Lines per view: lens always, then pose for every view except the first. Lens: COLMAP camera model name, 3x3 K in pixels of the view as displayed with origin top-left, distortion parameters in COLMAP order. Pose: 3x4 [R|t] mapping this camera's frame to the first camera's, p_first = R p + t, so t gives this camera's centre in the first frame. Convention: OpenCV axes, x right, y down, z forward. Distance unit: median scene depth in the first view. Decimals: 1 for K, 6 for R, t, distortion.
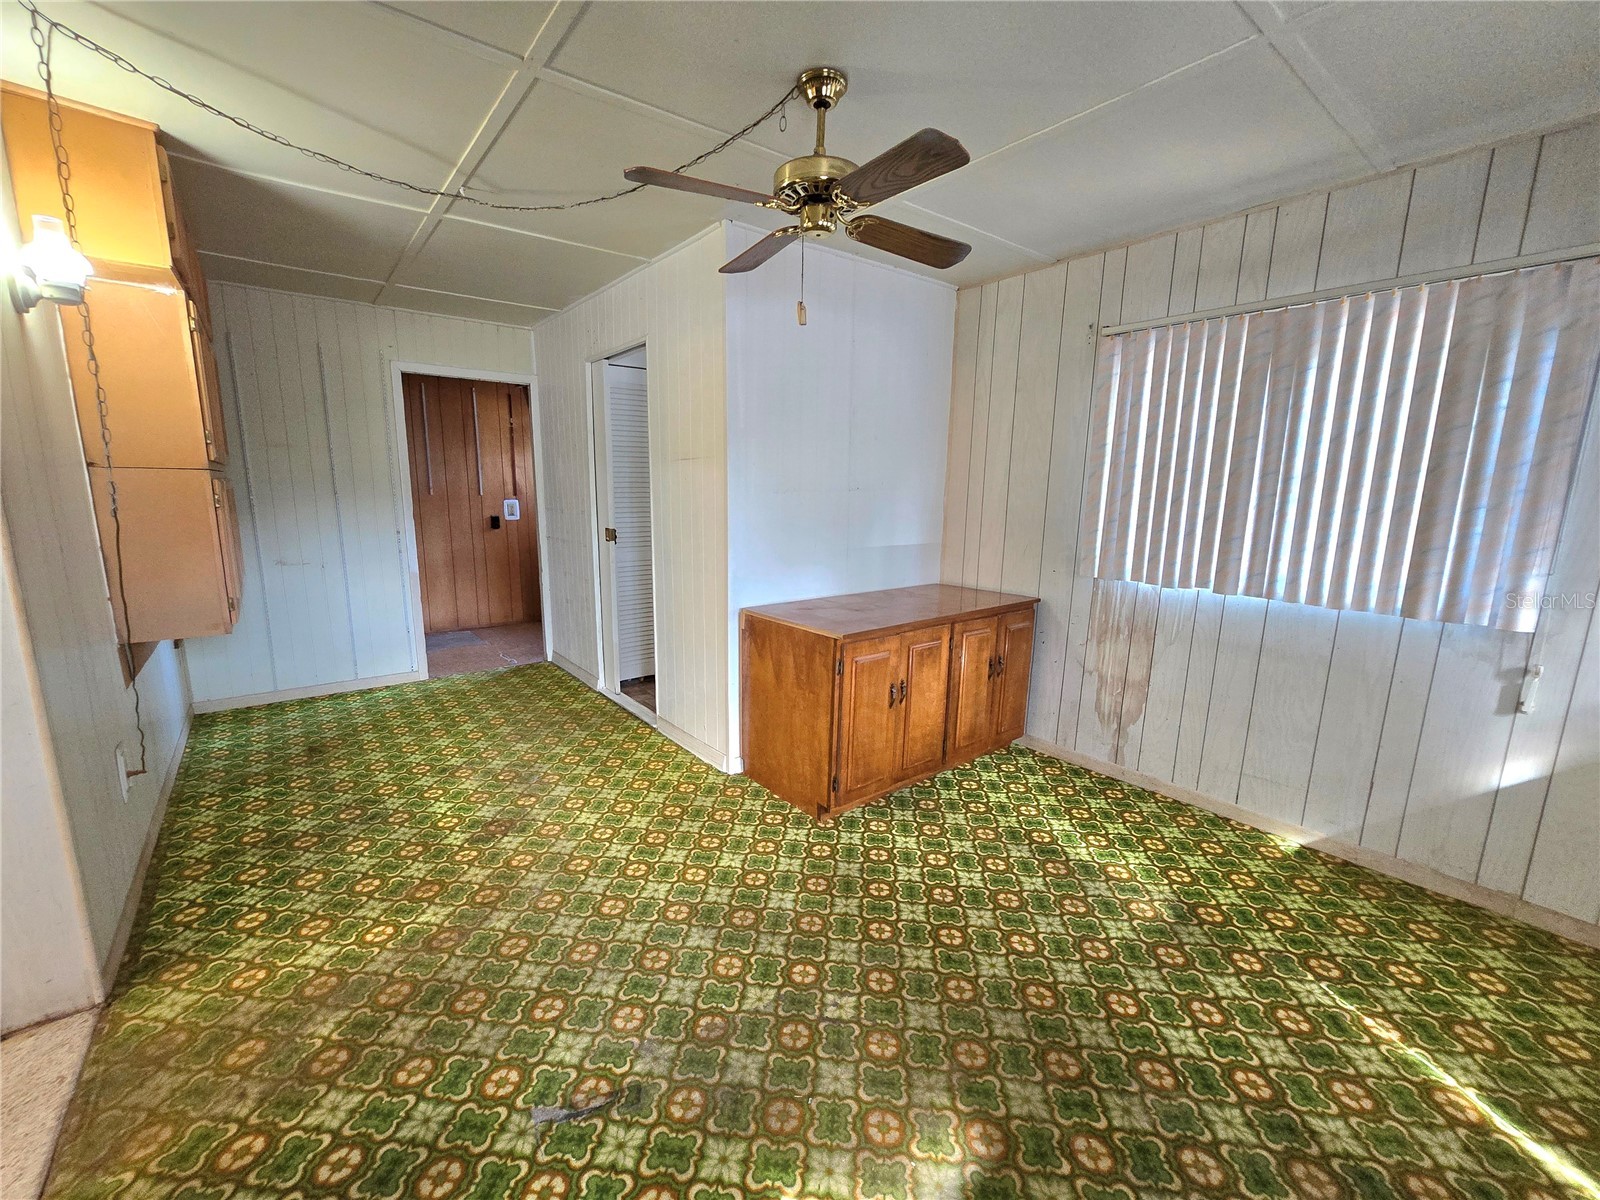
lens RADIAL K [[657.2, 0, 806.2], [0, 657.2, 603.8], [0, 0, 1]] dist [-0.008974, 0.000744]
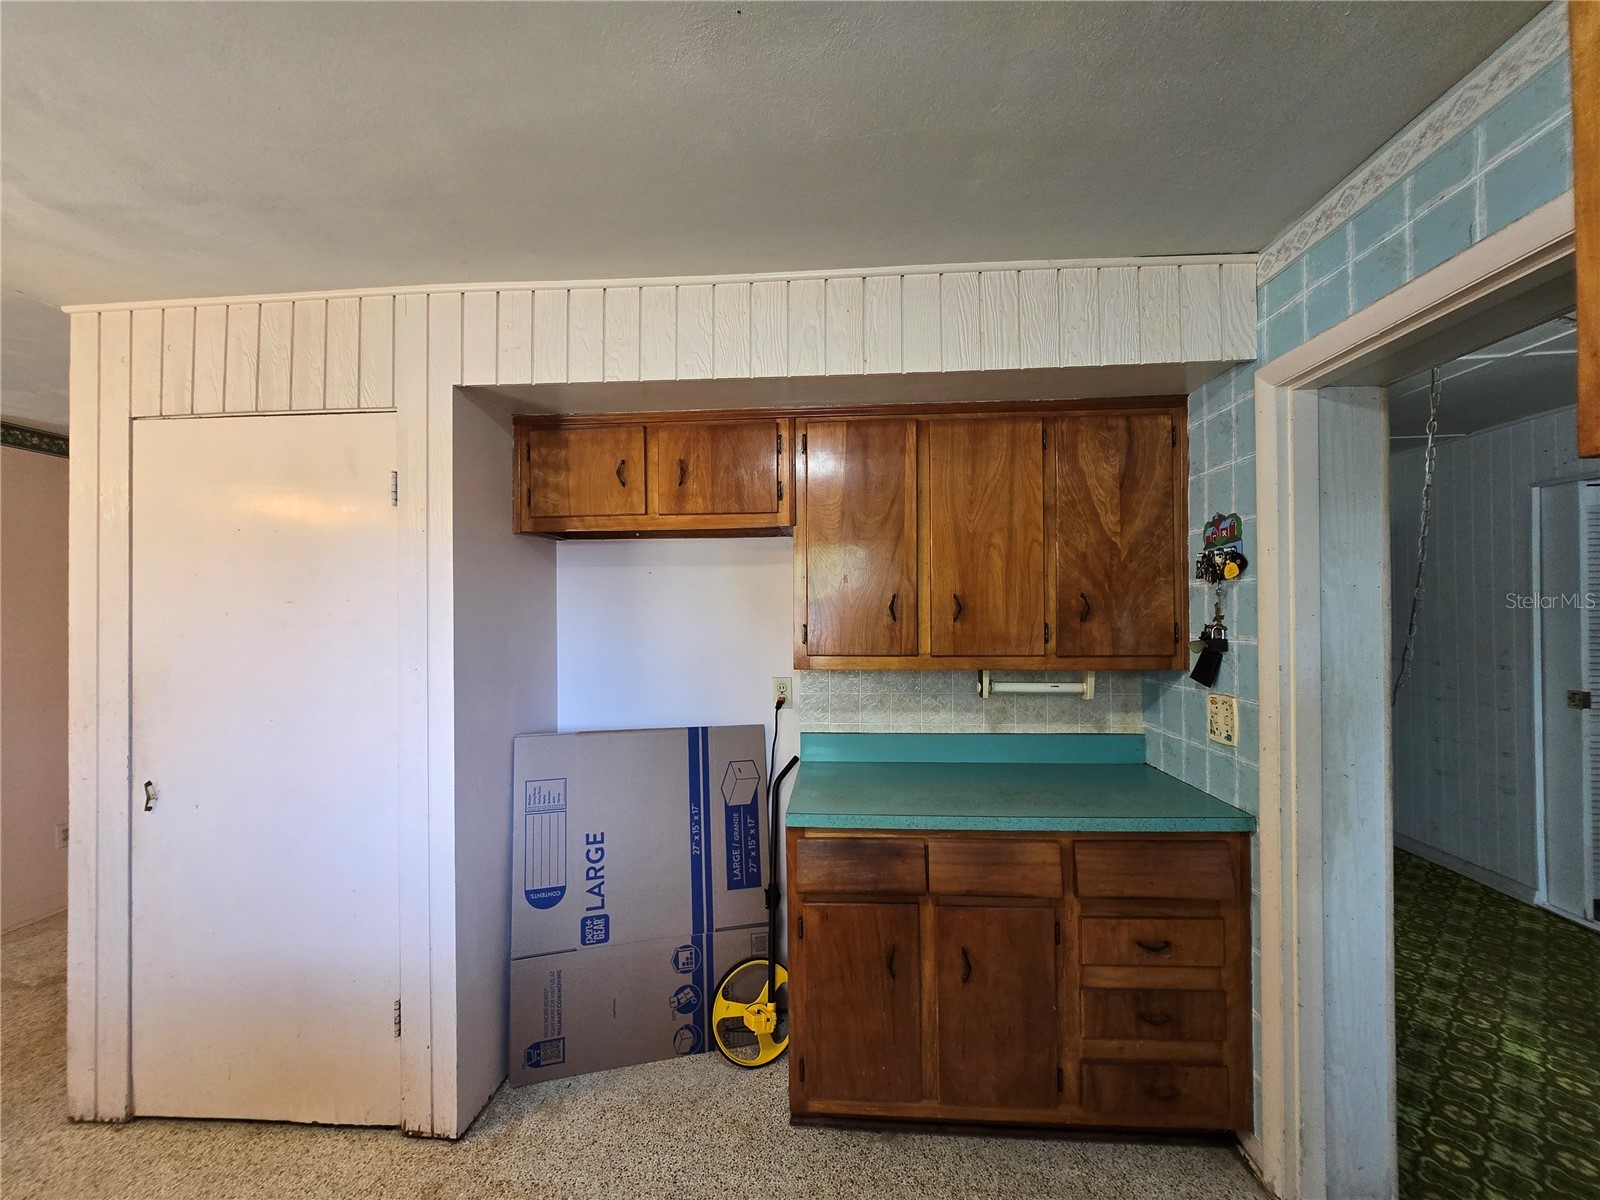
lens RADIAL K [[657.2, 0, 799.4], [0, 657.2, 596.7], [0, 0, 1]] dist [-0.008974, 0.000744]
pose [[0.736291, -0.024195, -0.676233, -1.109476], [-0.109710, 0.981870, -0.154584, -0.019153], [0.667713, 0.188008, 0.720287, -0.421983]]
